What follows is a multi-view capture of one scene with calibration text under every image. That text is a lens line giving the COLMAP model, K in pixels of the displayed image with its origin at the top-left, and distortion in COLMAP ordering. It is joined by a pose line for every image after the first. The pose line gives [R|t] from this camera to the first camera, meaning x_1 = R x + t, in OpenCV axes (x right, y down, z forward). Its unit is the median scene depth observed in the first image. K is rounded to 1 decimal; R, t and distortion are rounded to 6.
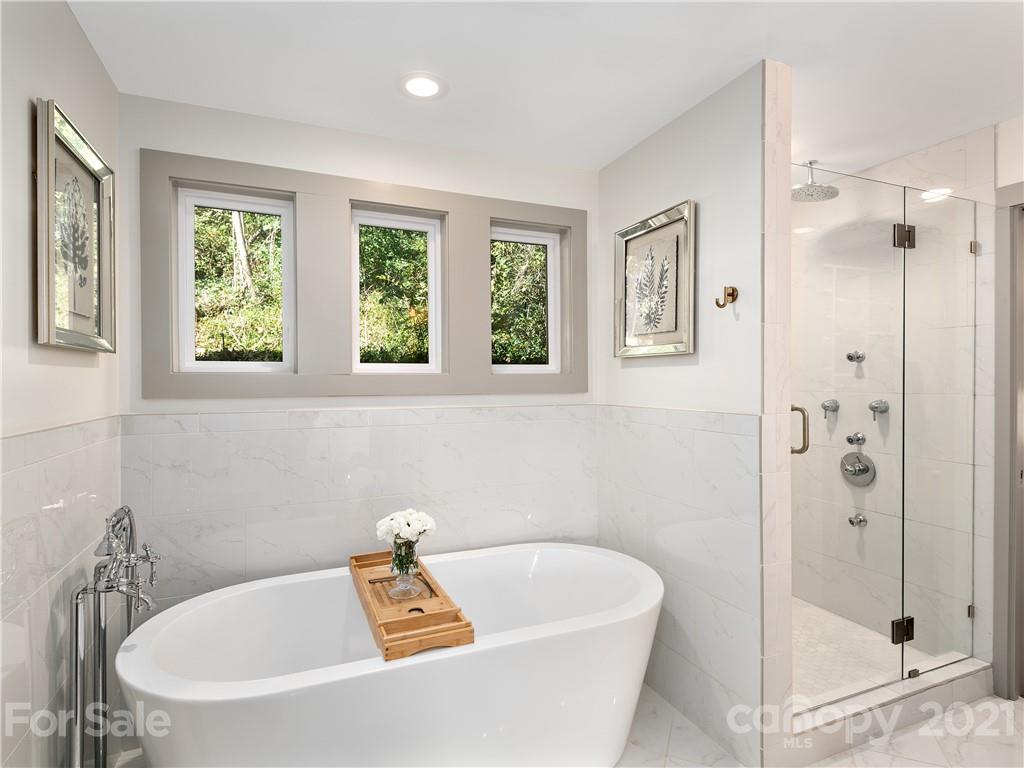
lens RADIAL K [[522.3, 0, 511.9], [0, 522.3, 378.2], [0, 0, 1]] dist [0.001052, 0.000429]
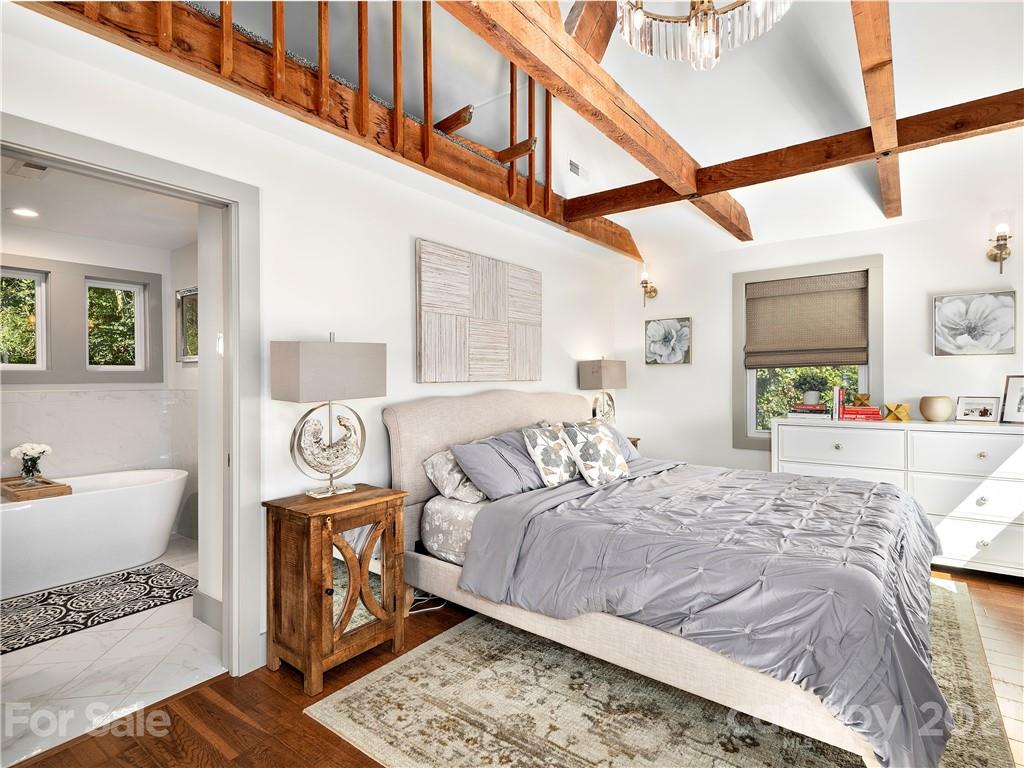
lens RADIAL K [[522.3, 0, 514.4], [0, 522.3, 384.0], [0, 0, 1]] dist [0.001052, 0.000429]
pose [[0.799351, -0.005139, 0.600842, 0.037662], [0.008701, 0.999958, -0.003023, 0.047650], [-0.600801, 0.007644, 0.799362, -1.045434]]
